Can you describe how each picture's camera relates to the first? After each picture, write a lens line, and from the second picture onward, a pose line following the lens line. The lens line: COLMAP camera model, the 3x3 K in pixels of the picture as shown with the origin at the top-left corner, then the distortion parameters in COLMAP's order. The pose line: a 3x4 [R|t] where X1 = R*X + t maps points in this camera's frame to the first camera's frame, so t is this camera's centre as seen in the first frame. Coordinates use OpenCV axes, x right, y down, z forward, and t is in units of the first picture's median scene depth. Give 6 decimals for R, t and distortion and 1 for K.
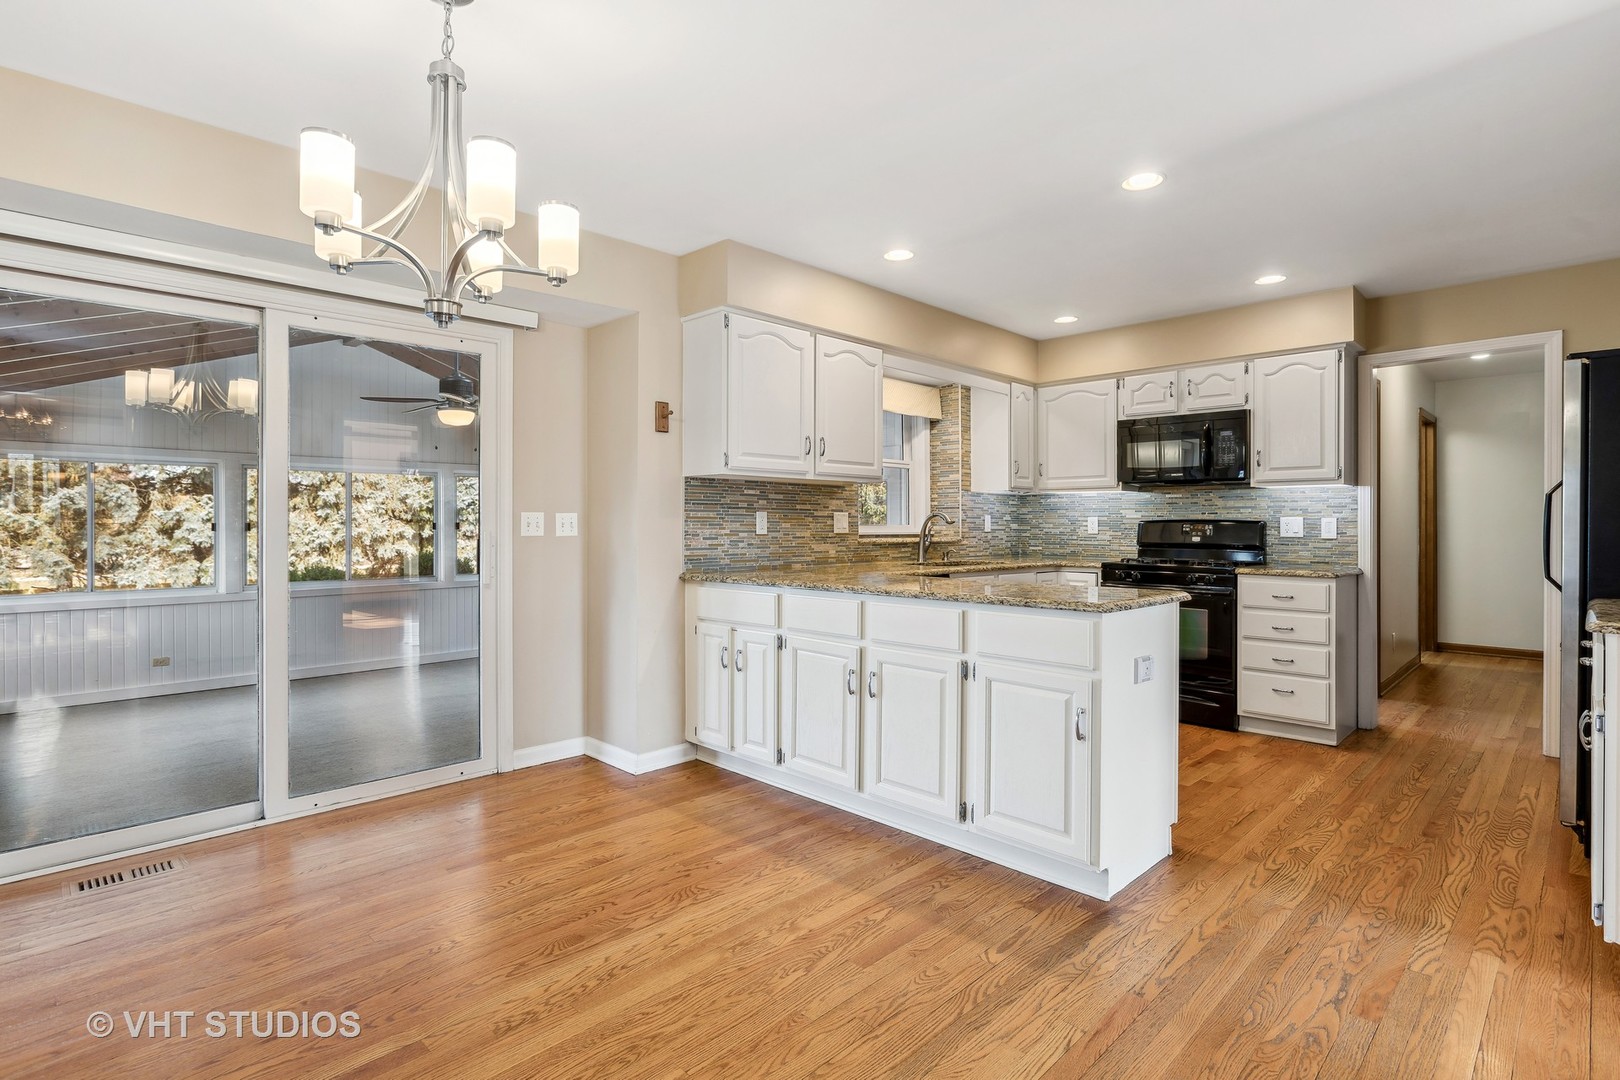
lens RADIAL K [[781.1, 0, 807.4], [0, 781.1, 522.6], [0, 0, 1]] dist [-0.001082, -0.001577]
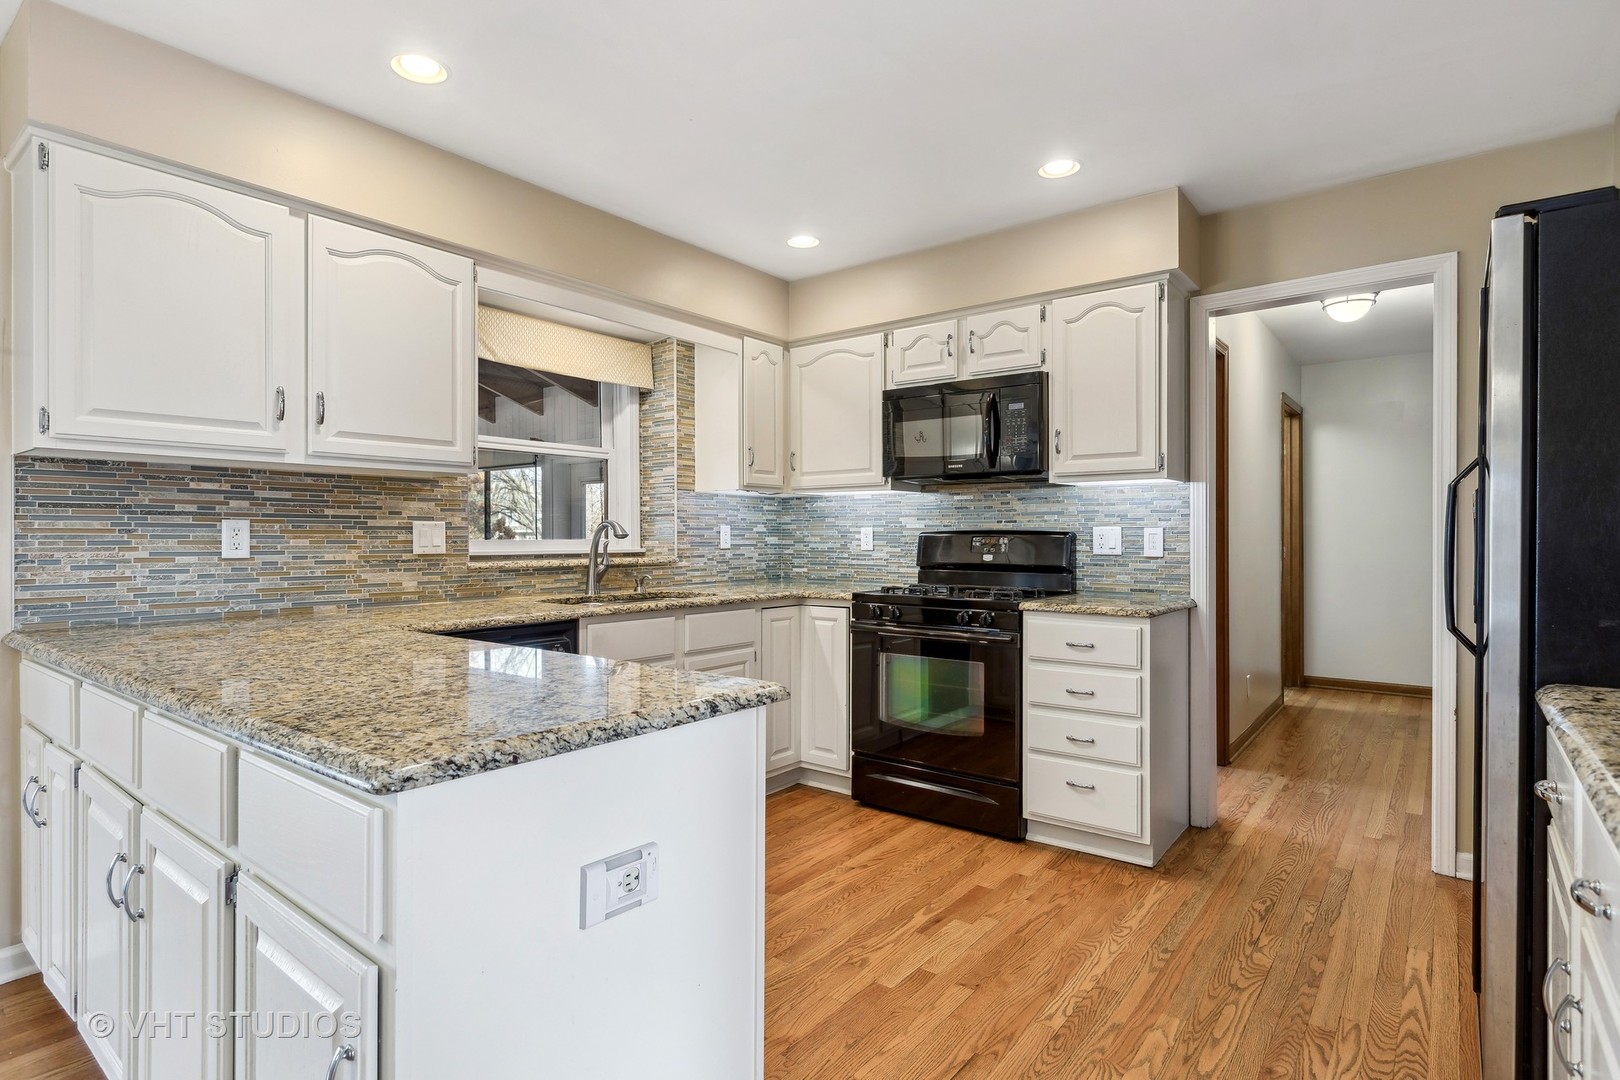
lens RADIAL K [[824.6, 0, 808.3], [0, 824.6, 537.4], [0, 0, 1]] dist [-0.003167, 0.001148]
pose [[0.991796, -0.004626, 0.127748, 0.268520], [0.004187, 0.999984, 0.003700, -0.001061], [-0.127763, -0.003135, 0.991800, 0.306147]]
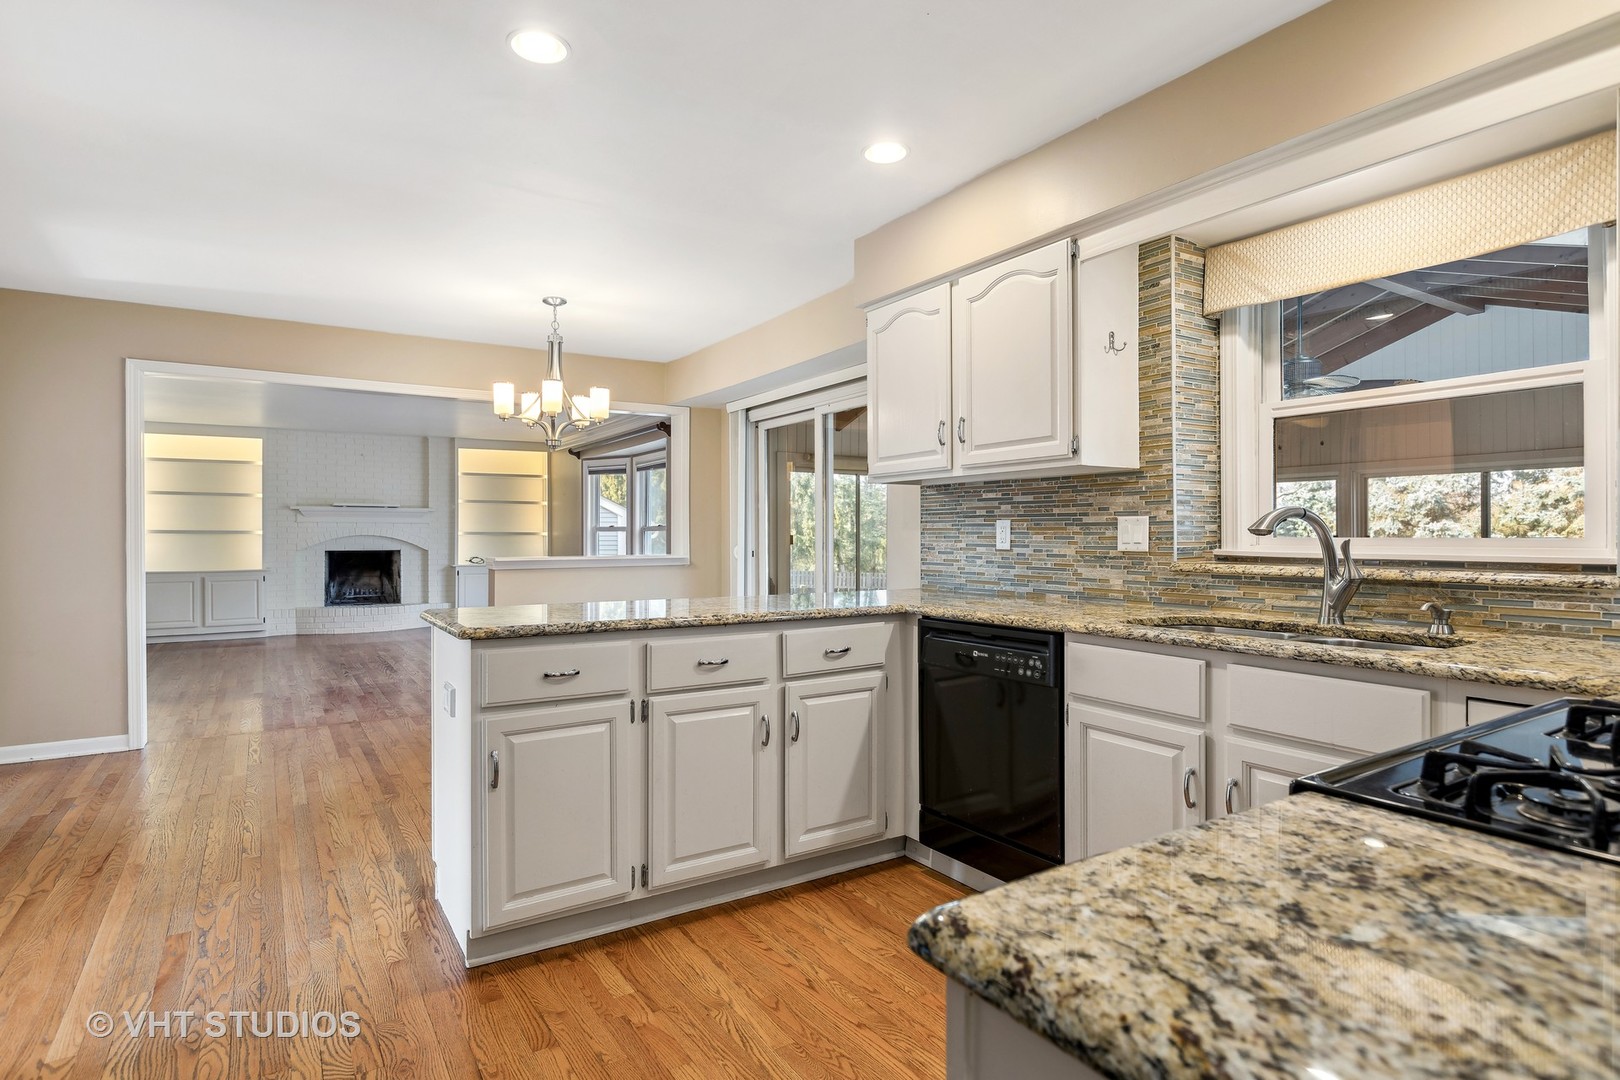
lens RADIAL K [[860.3, 0, 803.6], [0, 860.3, 531.9], [0, 0, 1]] dist [-0.000398, -0.000135]
pose [[-0.217686, -0.006632, -0.975996, 0.745145], [0.001366, 0.999974, -0.007100, 0.003164], [0.976018, -0.002878, -0.217671, 0.920114]]
